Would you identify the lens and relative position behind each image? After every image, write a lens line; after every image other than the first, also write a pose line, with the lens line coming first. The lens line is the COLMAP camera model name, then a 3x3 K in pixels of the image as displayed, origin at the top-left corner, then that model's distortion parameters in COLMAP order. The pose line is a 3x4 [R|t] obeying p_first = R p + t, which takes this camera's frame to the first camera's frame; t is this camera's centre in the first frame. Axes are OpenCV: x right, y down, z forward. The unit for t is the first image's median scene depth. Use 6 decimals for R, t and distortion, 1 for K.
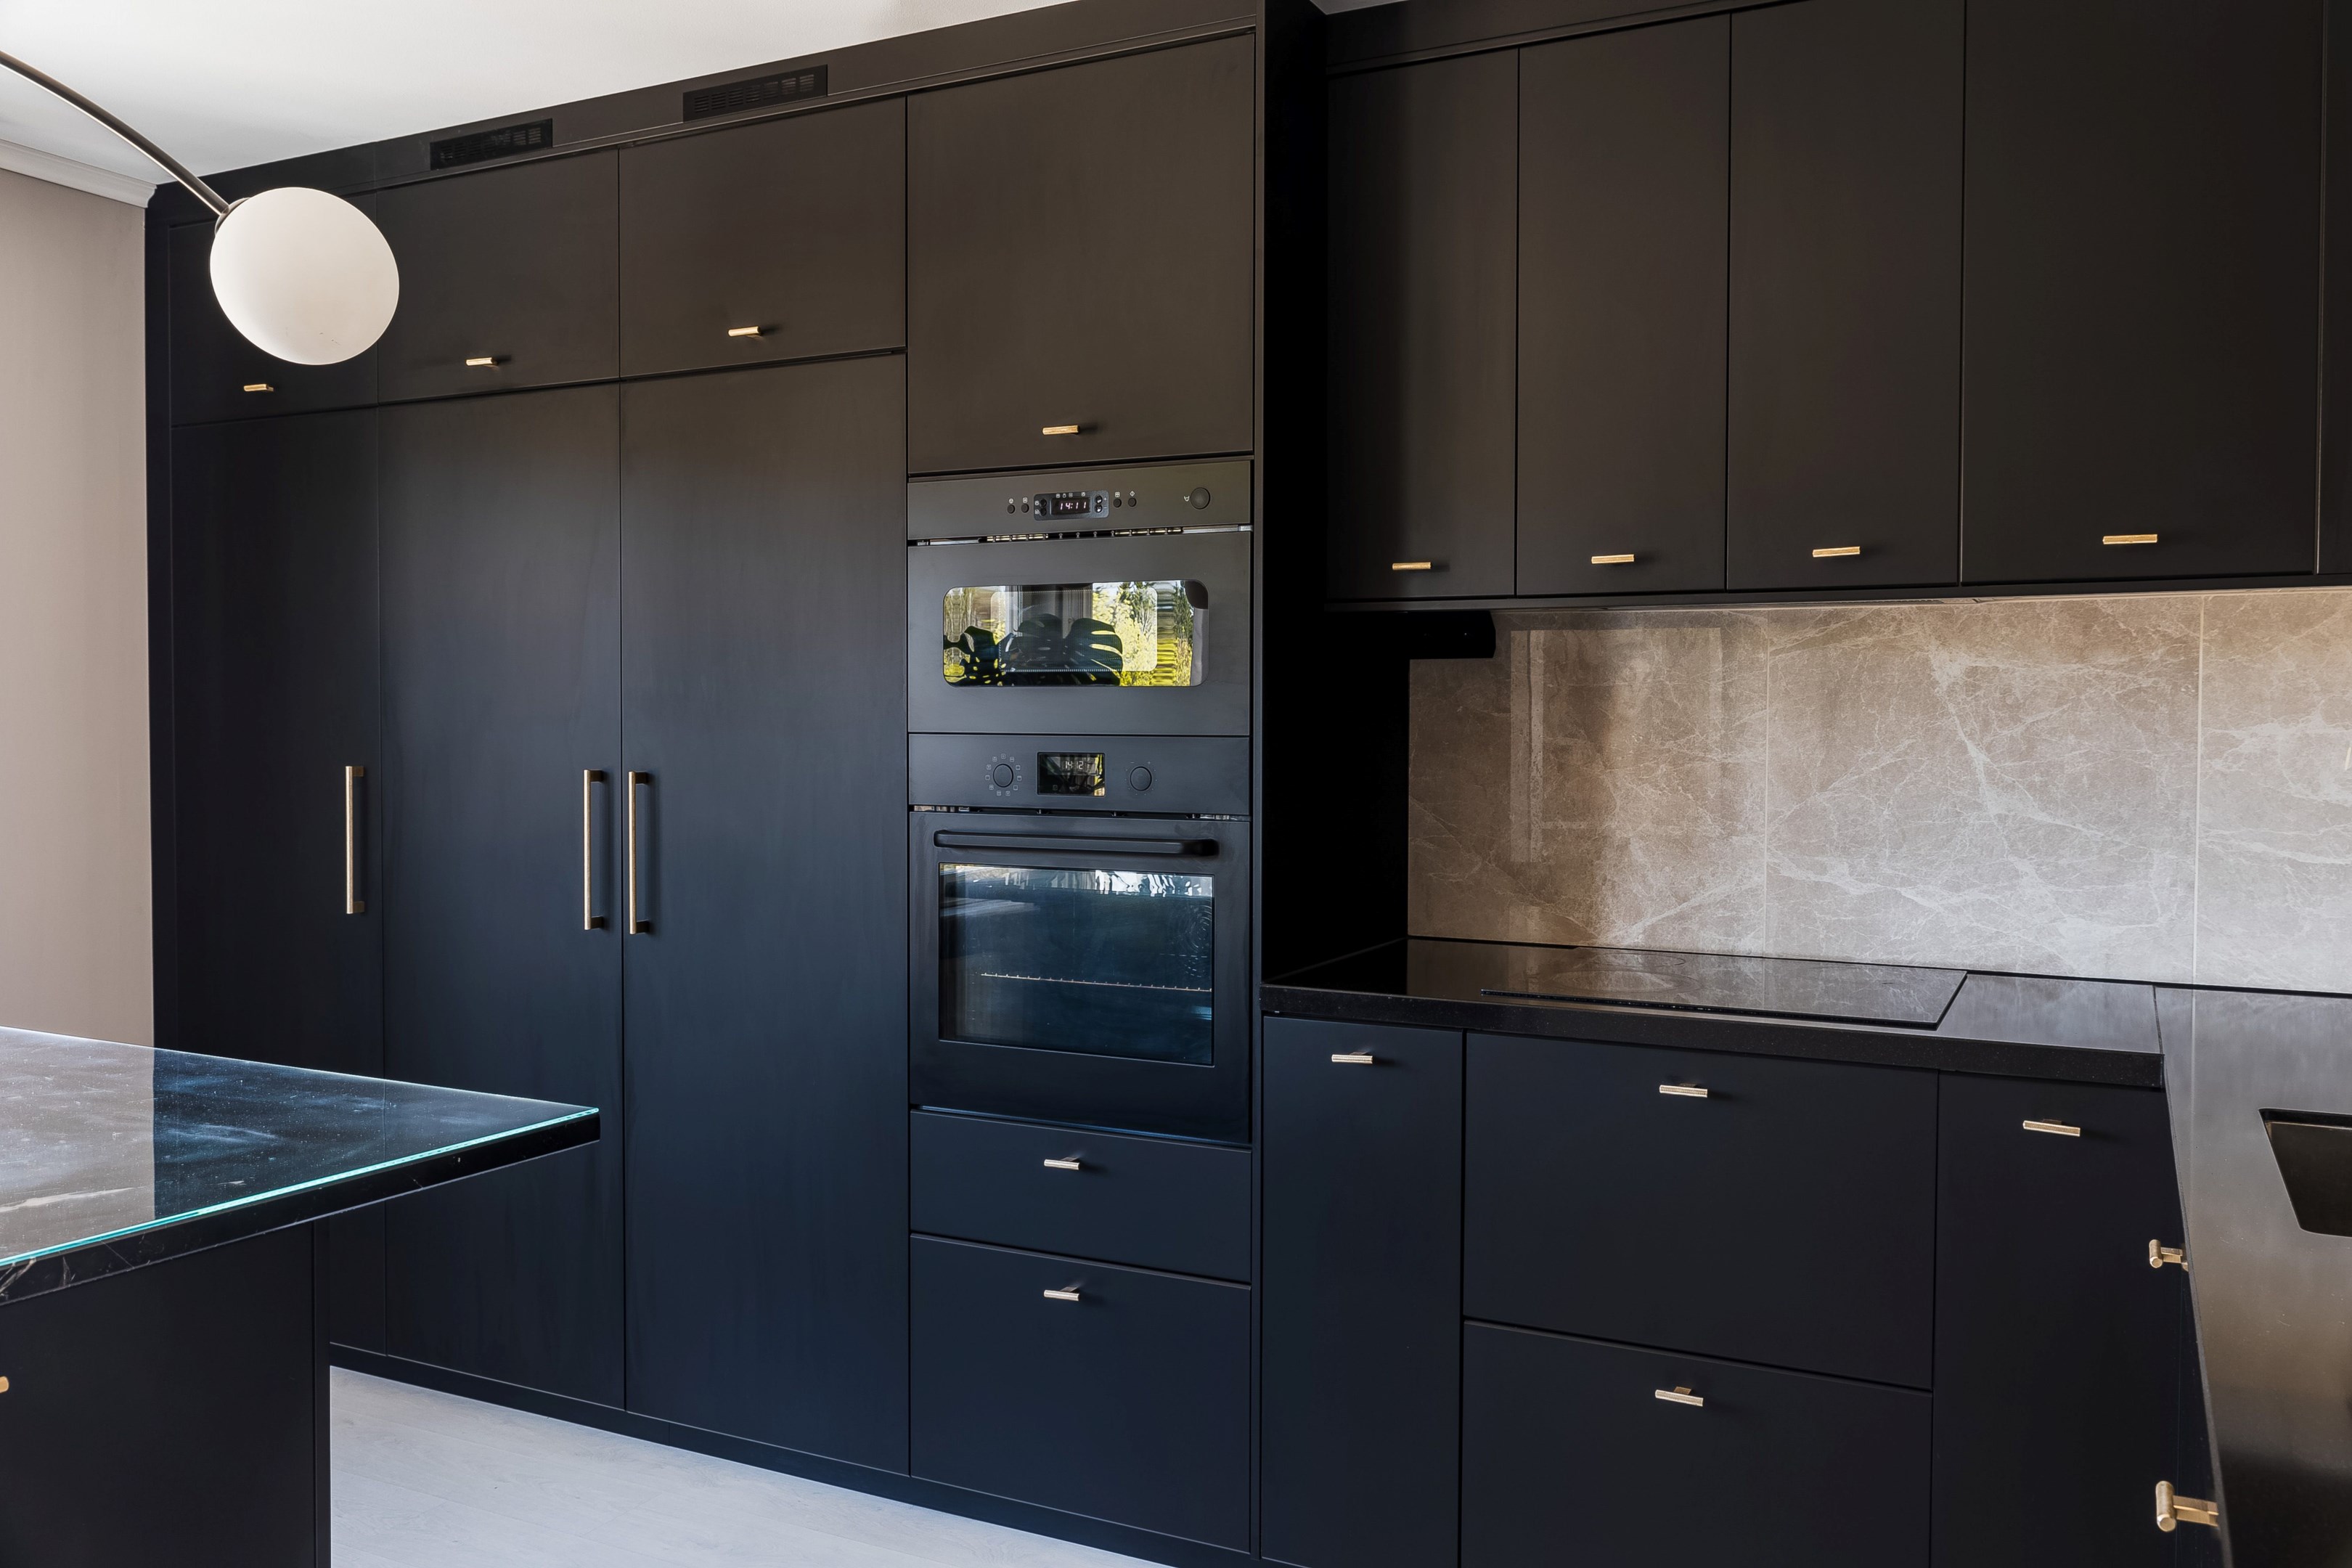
lens RADIAL K [[1908.4, 0, 1176.4], [0, 1908.4, 782.3], [0, 0, 1]] dist [-0.007397, 0.002302]
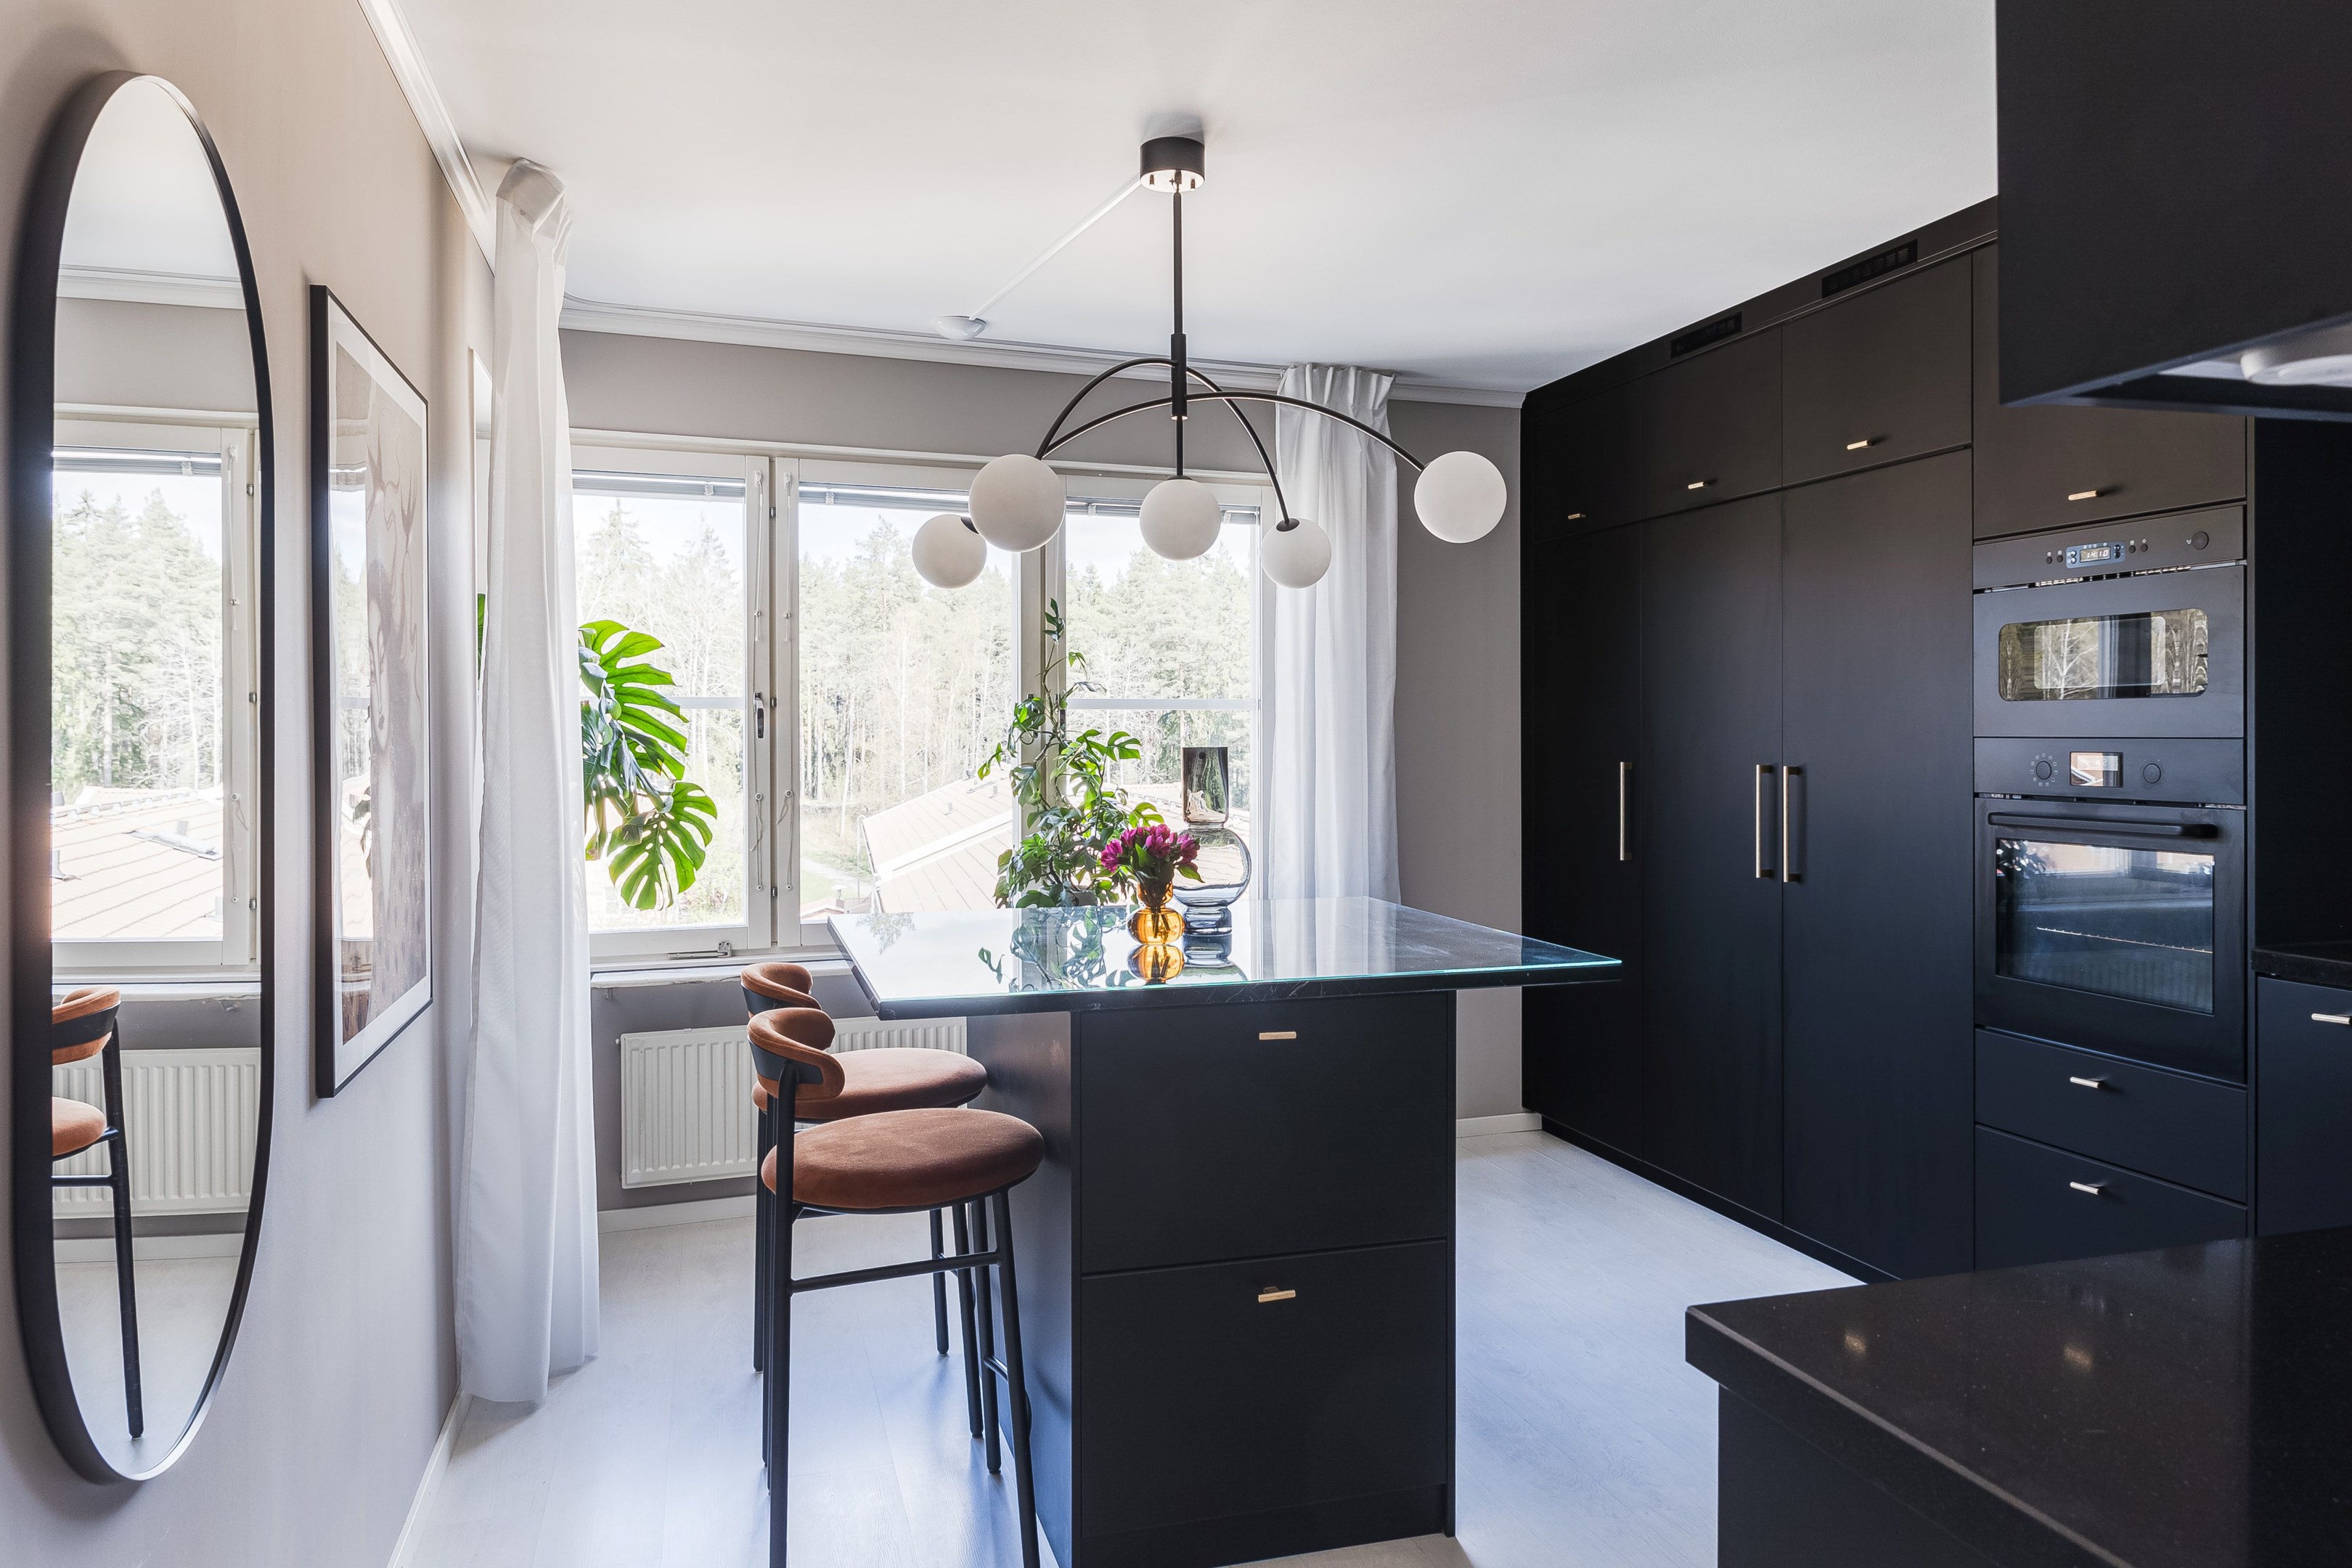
lens RADIAL K [[1624.0, 0, 1176.9], [0, 1624.0, 773.7], [0, 0, 1]] dist [0.000568, -0.008718]
pose [[0.690307, 0.010368, -0.723442, 0.286057], [-0.016926, 0.999855, -0.001822, 0.010254], [0.723319, 0.013503, 0.690383, -0.158365]]
